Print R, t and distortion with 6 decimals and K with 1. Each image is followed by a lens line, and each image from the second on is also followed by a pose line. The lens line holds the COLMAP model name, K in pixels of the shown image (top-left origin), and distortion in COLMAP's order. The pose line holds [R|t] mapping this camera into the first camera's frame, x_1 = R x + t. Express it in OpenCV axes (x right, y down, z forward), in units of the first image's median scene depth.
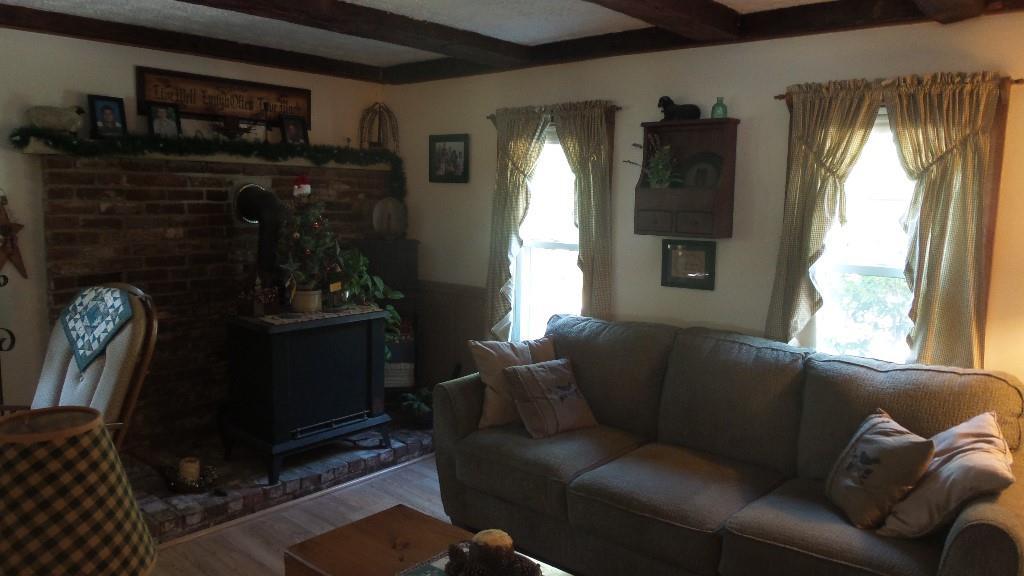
lens RADIAL K [[735.1, 0, 505.5], [0, 735.1, 280.8], [0, 0, 1]] dist [-0.001715, -0.005666]
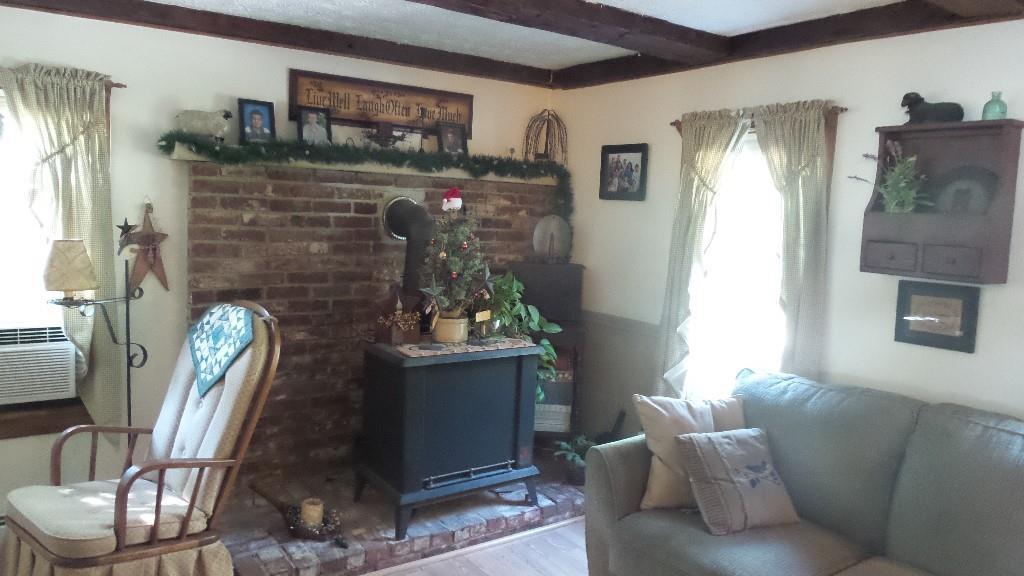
lens RADIAL K [[735.1, 0, 504.8], [0, 735.1, 277.9], [0, 0, 1]] dist [-0.001715, -0.005666]
pose [[0.970832, 0.046272, -0.235254, -0.003641], [-0.052754, 0.998380, -0.021333, -0.020495], [0.233886, 0.033121, 0.971700, 0.163176]]
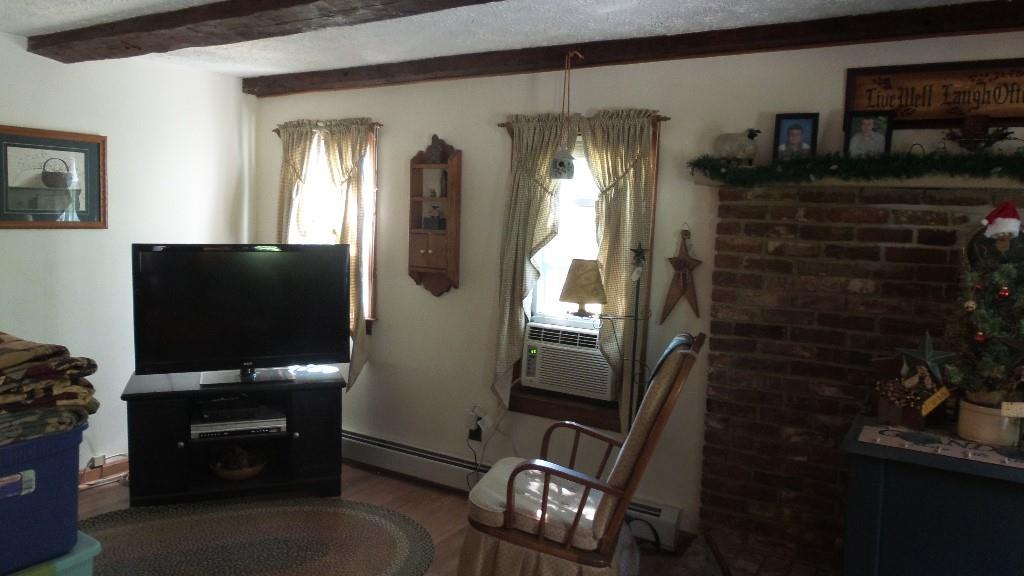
lens RADIAL K [[735.1, 0, 508.0], [0, 735.1, 281.7], [0, 0, 1]] dist [-0.001715, -0.005666]
pose [[0.180387, 0.077444, -0.980542, 0.214882], [-0.148162, 0.987660, 0.050749, -0.056185], [0.972373, 0.136125, 0.189635, 0.535969]]
